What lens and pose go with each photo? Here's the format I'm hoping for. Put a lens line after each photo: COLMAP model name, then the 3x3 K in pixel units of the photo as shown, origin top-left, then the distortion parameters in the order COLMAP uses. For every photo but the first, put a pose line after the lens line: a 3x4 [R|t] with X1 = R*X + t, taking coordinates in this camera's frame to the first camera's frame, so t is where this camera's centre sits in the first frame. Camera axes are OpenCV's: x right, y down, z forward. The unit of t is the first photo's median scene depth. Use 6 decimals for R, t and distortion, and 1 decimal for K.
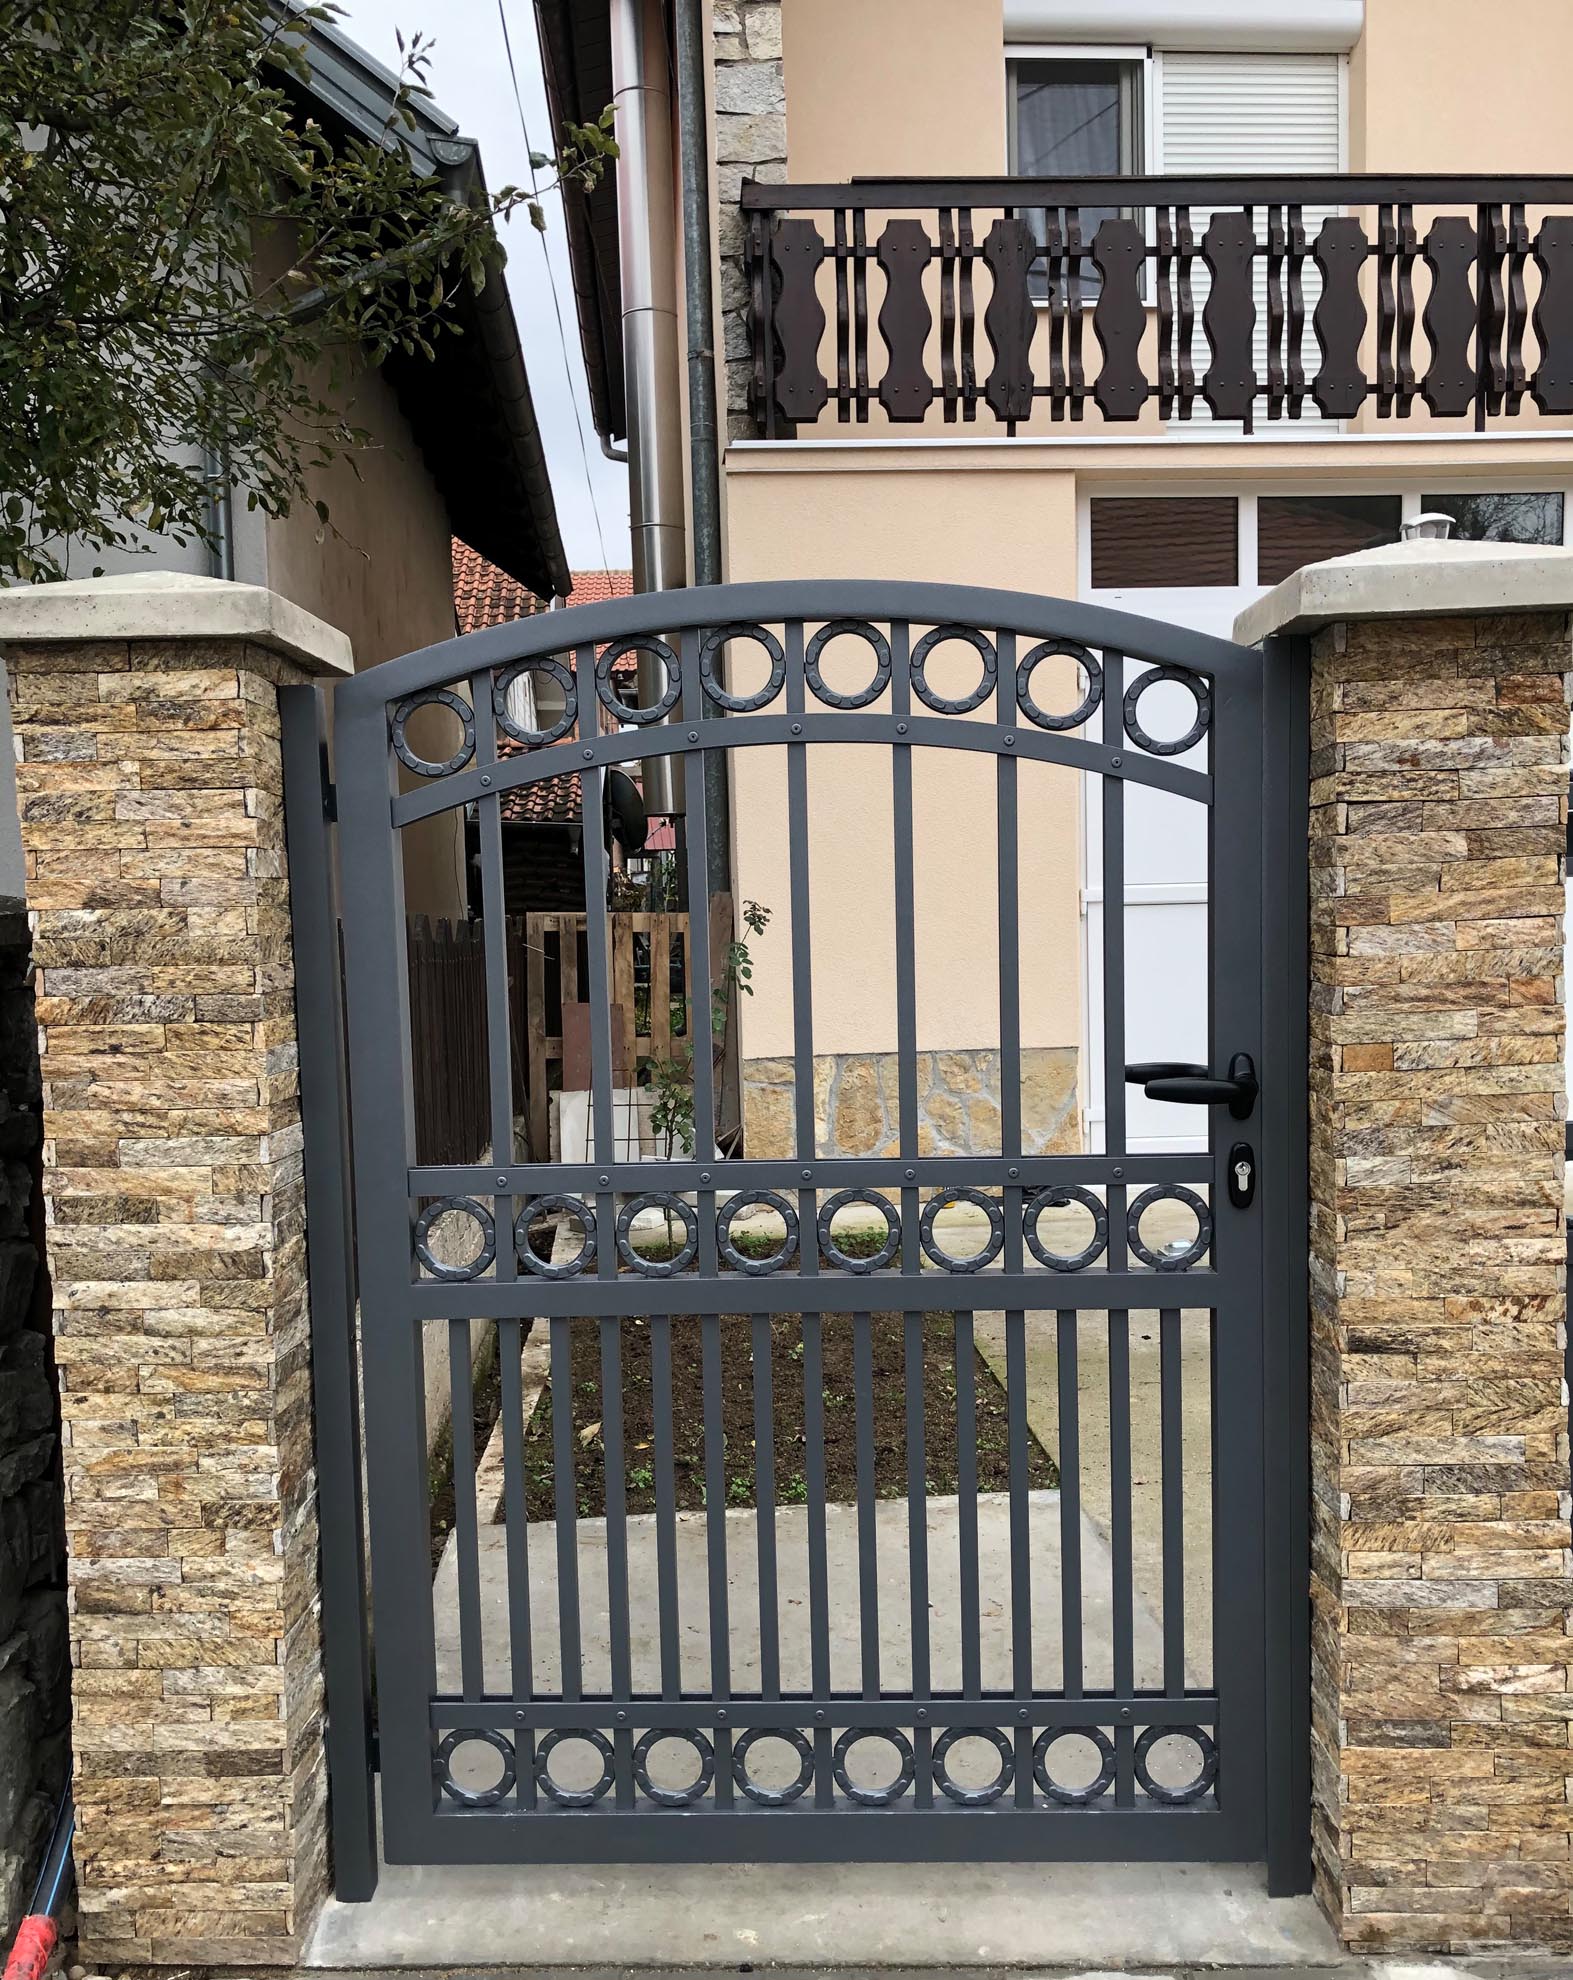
lens RADIAL K [[1654.8, 0, 787.2], [0, 1654.8, 1047.2], [0, 0, 1]] dist [-0.011469, 0.052417]
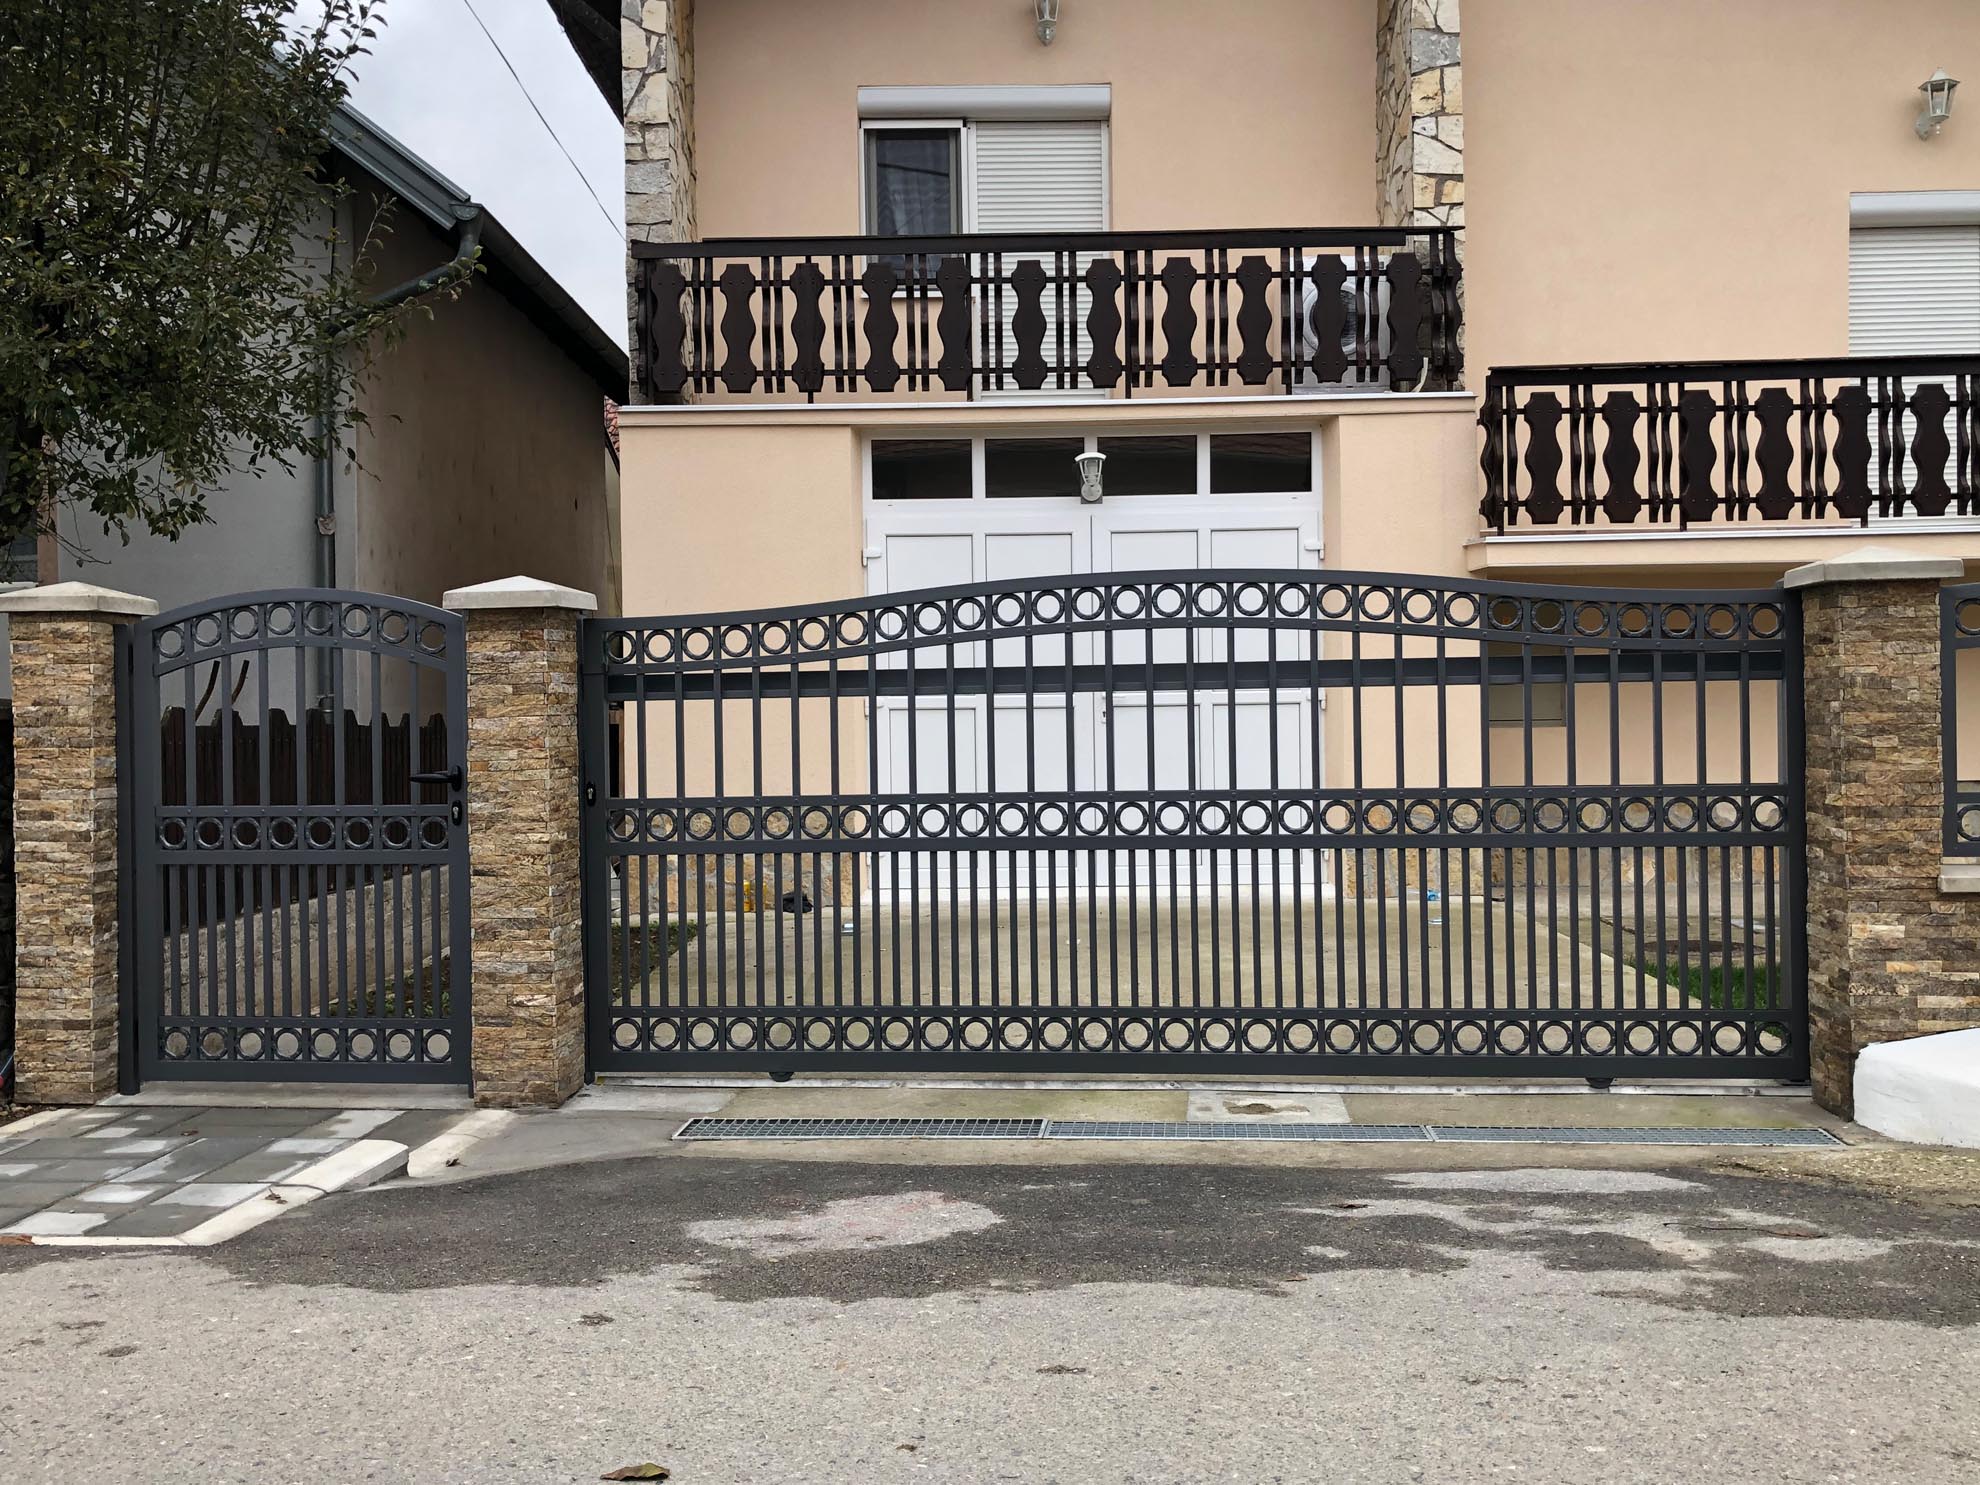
lens RADIAL K [[1785.2, 0, 990.0], [0, 1785.2, 742.5], [0, 0, 1]] dist [0.043169, -0.009474]
pose [[0.995794, 0.014748, -0.090429, 1.420970], [-0.021035, 0.997397, -0.068971, 0.149748], [0.089177, 0.070583, 0.993512, -1.826126]]
